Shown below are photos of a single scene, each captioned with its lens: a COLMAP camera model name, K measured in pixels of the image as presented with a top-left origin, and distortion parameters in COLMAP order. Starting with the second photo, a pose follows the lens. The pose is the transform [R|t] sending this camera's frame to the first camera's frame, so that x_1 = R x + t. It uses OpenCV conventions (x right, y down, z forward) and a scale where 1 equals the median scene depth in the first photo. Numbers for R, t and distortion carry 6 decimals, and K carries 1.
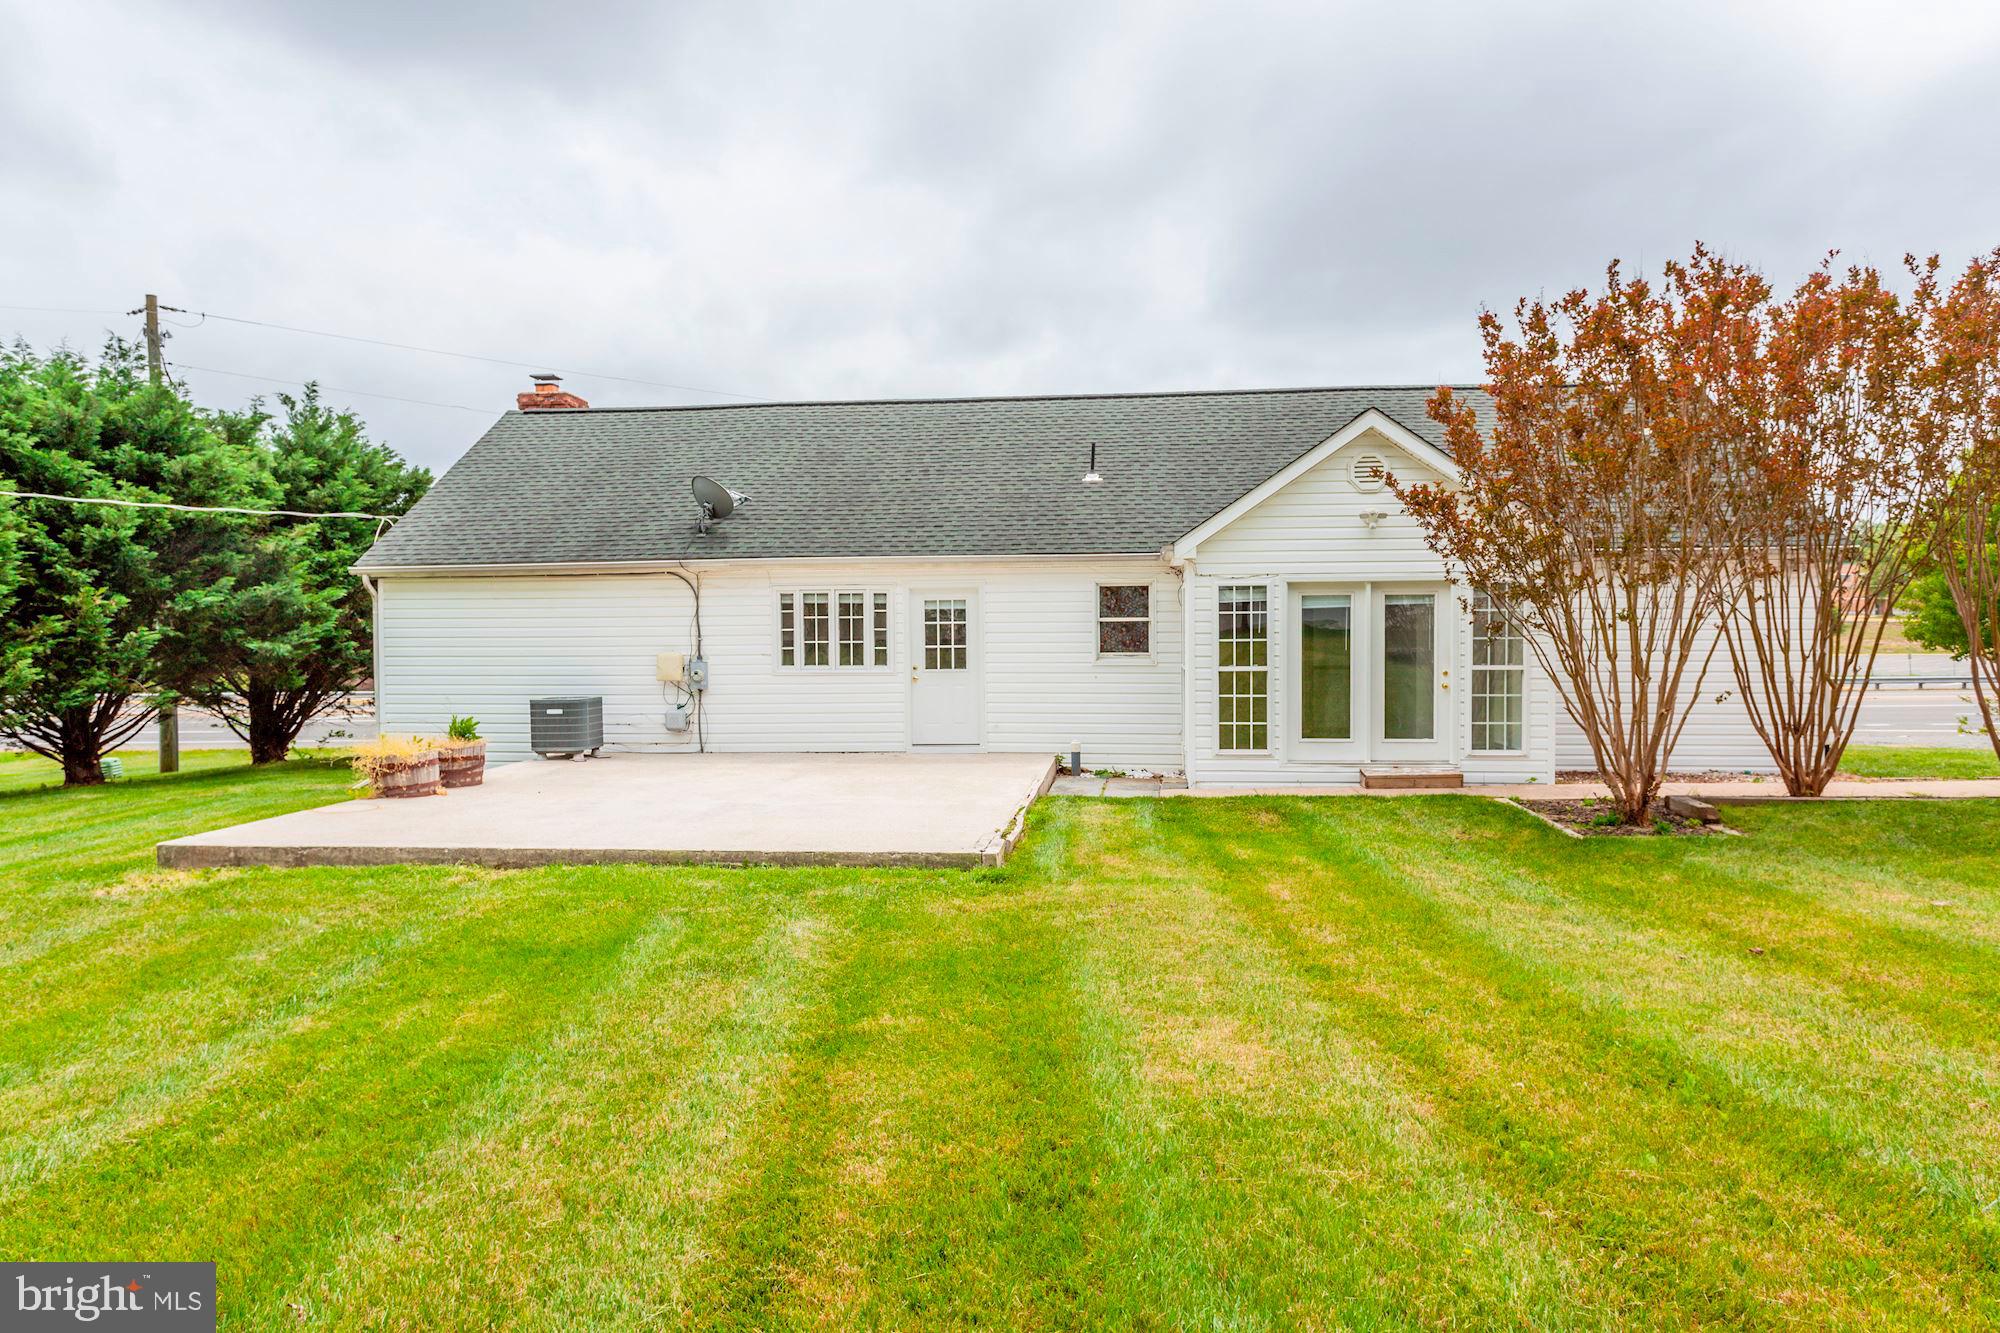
lens RADIAL K [[1368.6, 0, 1000.0], [0, 1368.6, 666.5], [0, 0, 1]] dist [-0.005173, -0.000147]
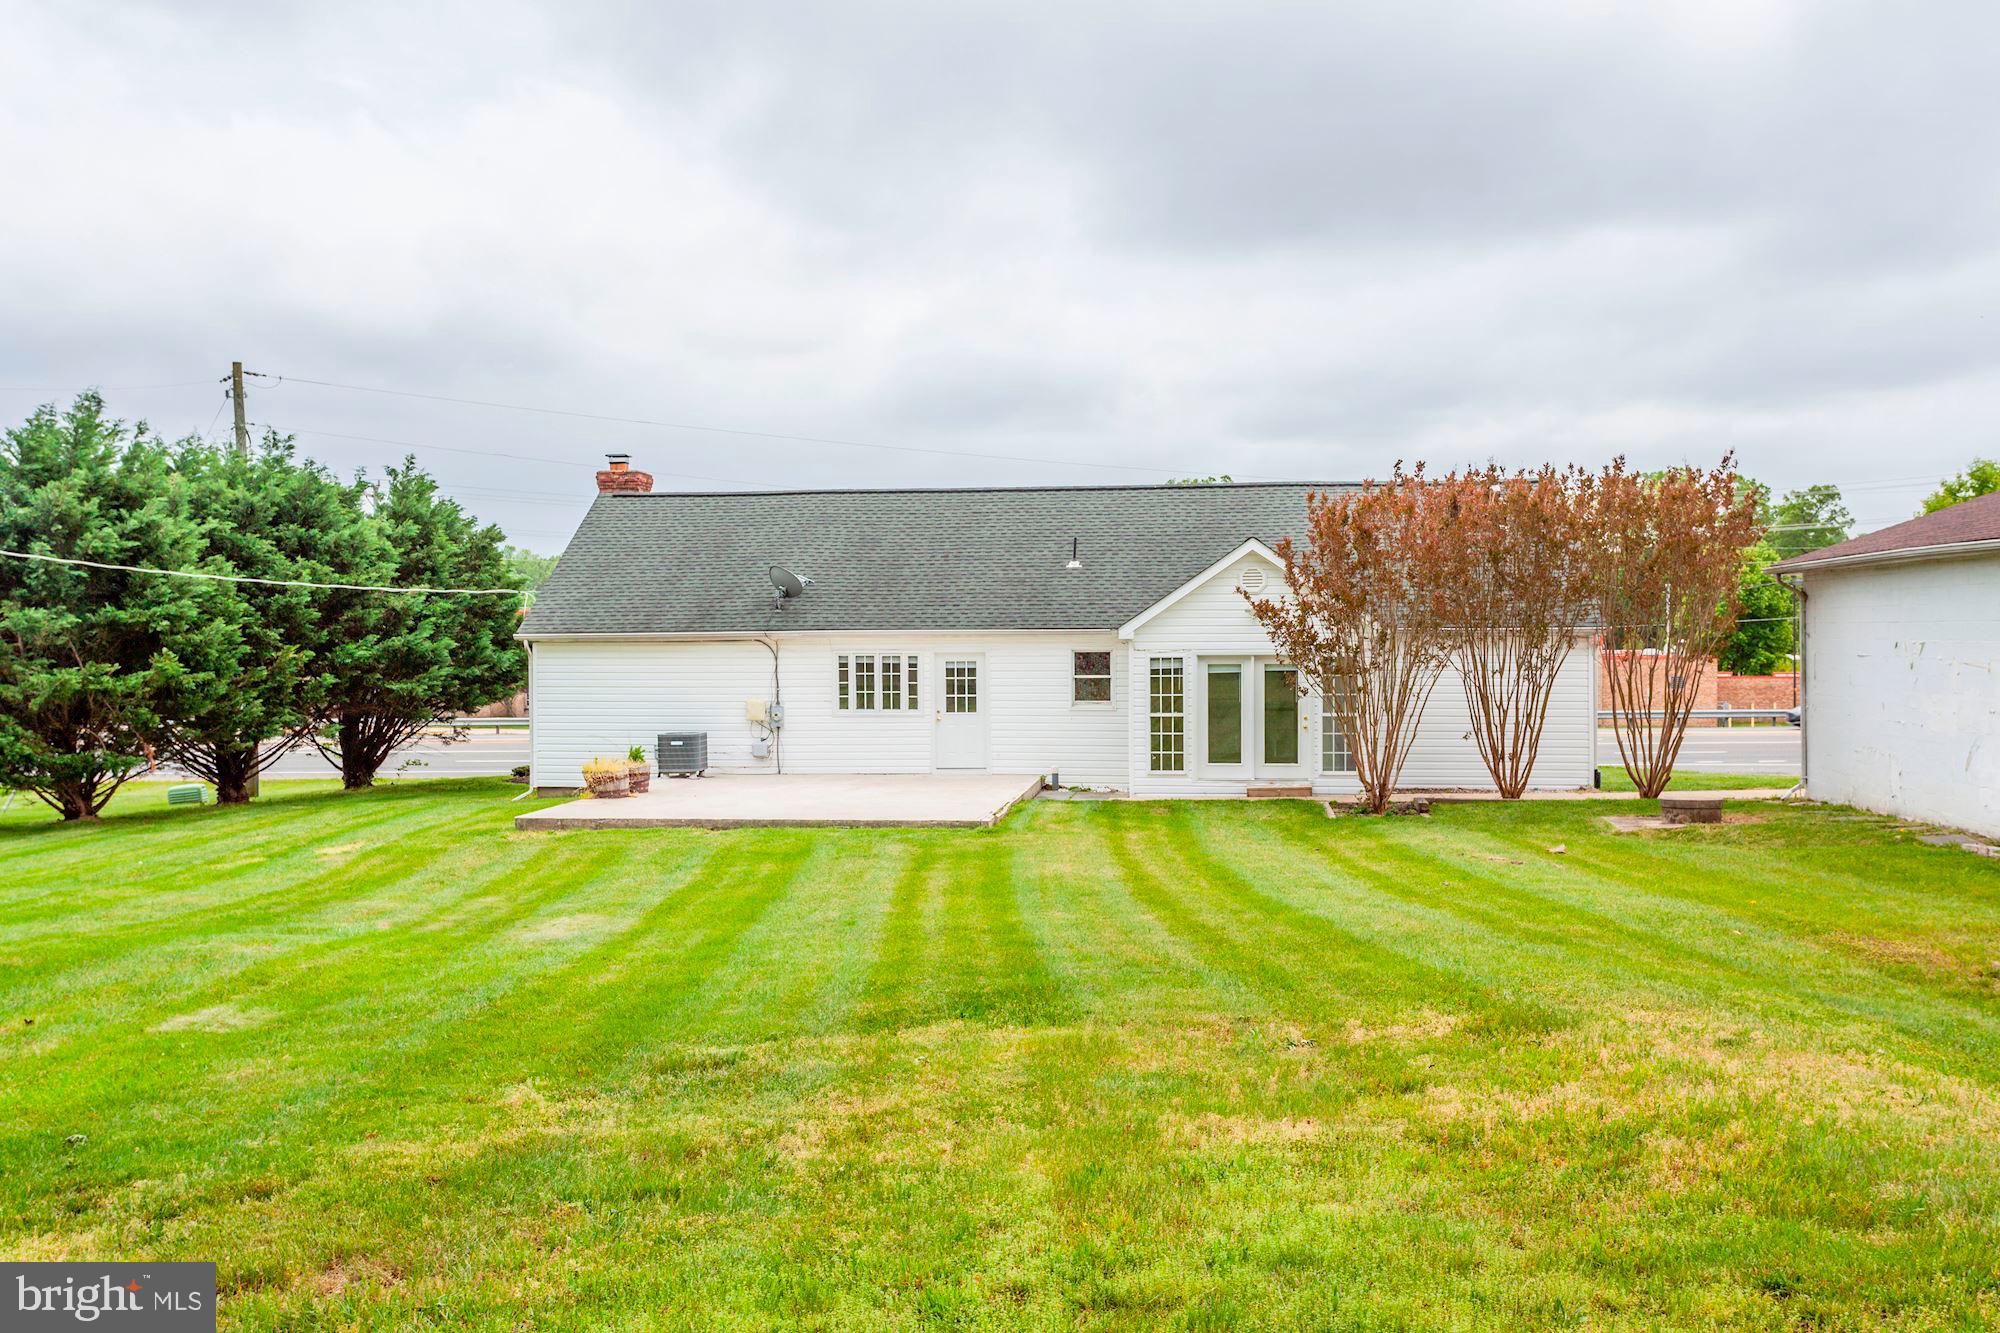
lens RADIAL K [[1948.7, 0, 1000.0], [0, 1948.7, 666.5], [0, 0, 1]] dist [-0.025601, -0.008748]
pose [[0.999813, 0.001746, -0.019269, 0.035336], [-0.001889, 0.999971, -0.007409, -0.029109], [0.019255, 0.007444, 0.999787, -0.917381]]
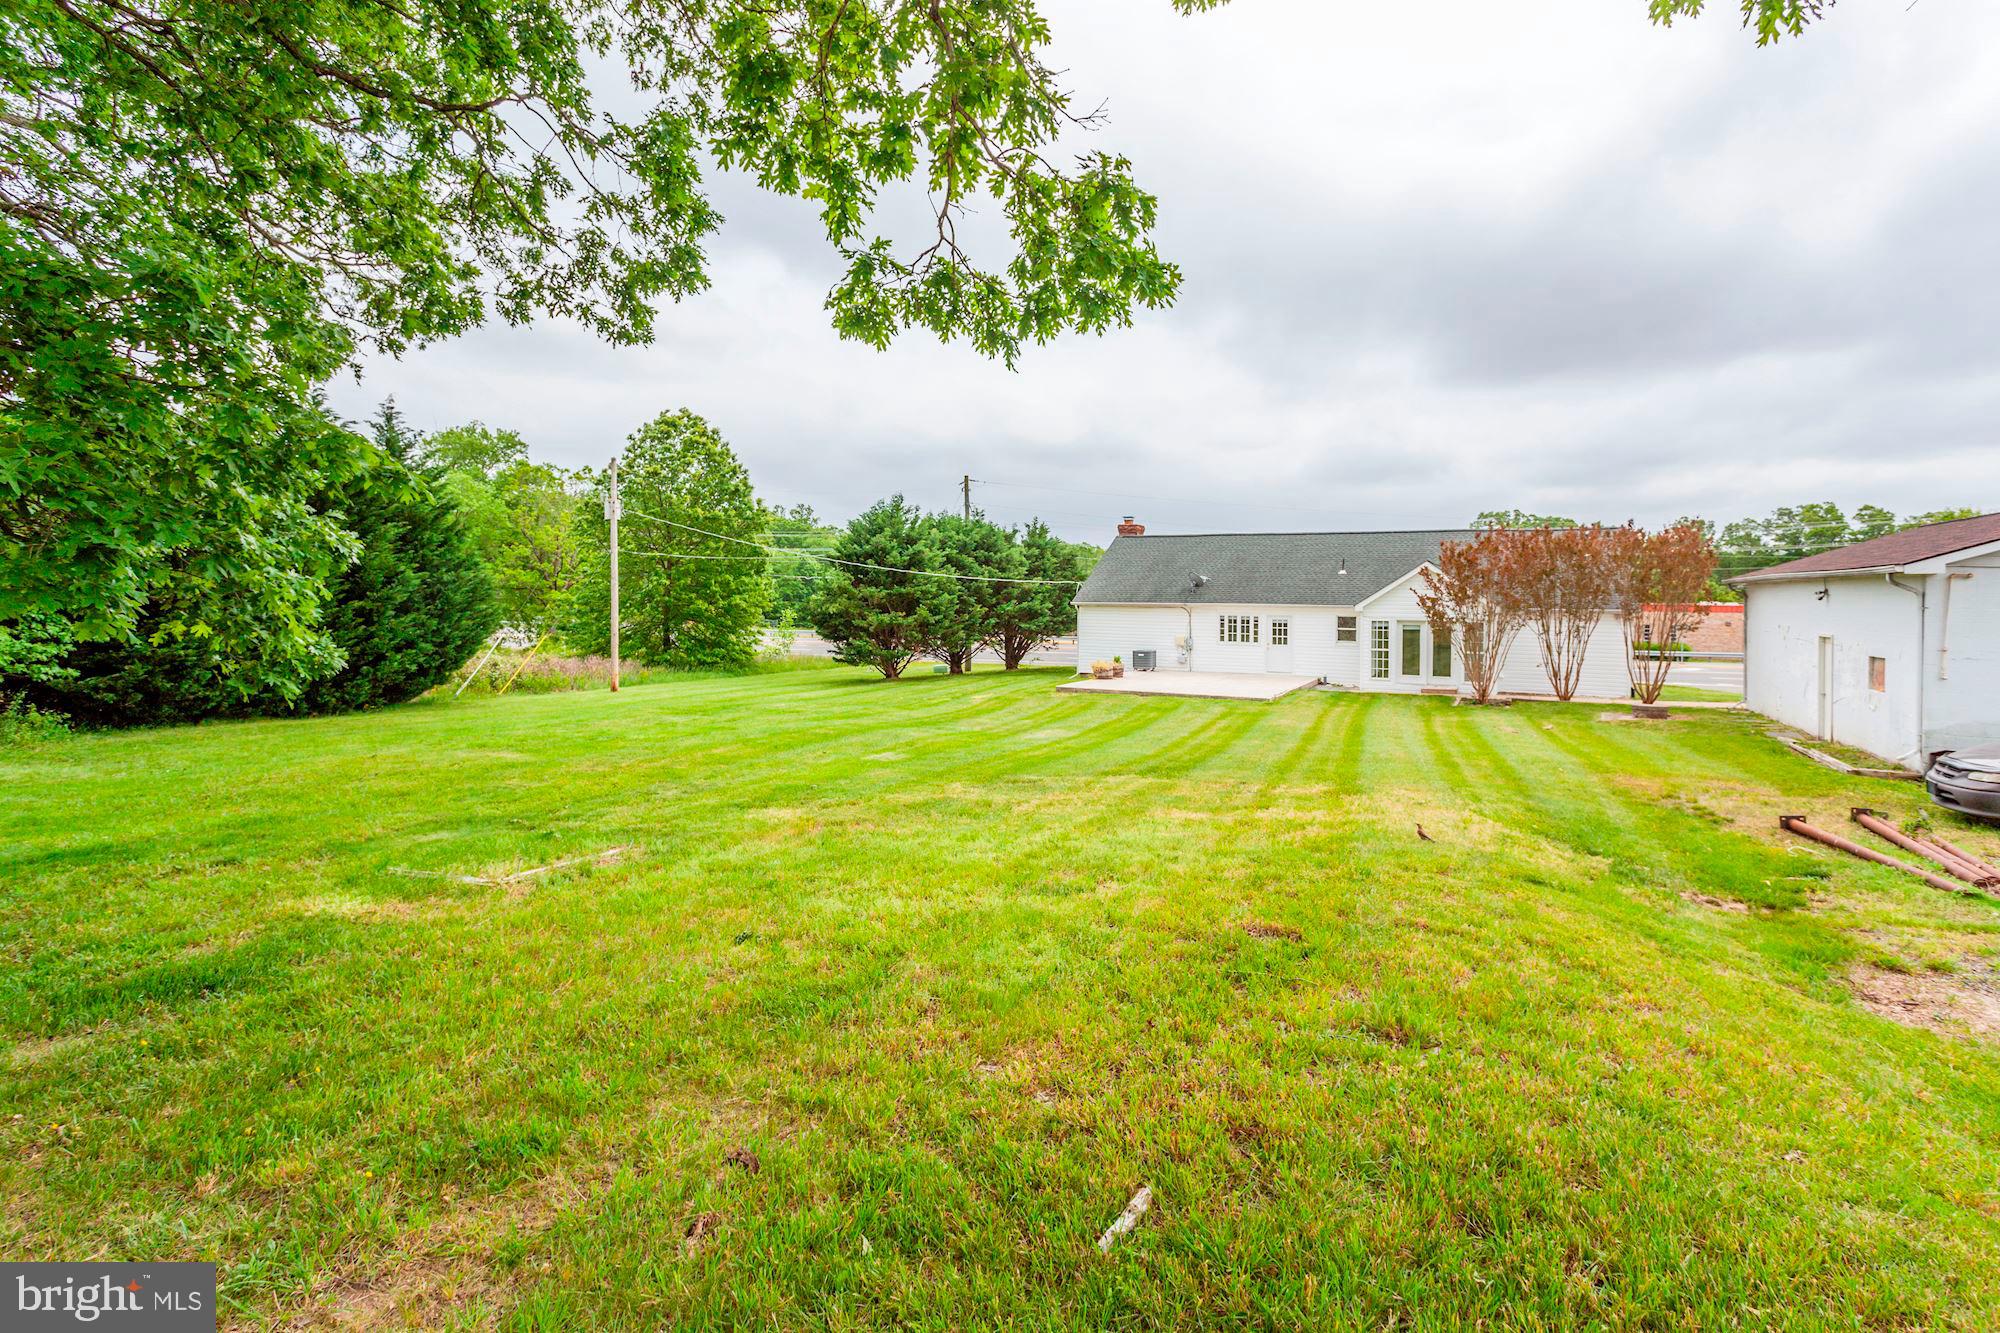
lens RADIAL K [[1013.0, 0, 1004.0], [0, 1013.0, 604.7], [0, 0, 1]] dist [-0.024017, 0.000095]
pose [[0.926850, 0.020036, -0.374897, 0.206099], [-0.024997, 0.999652, -0.008374, -0.047412], [0.374599, 0.017133, 0.927029, -1.085328]]
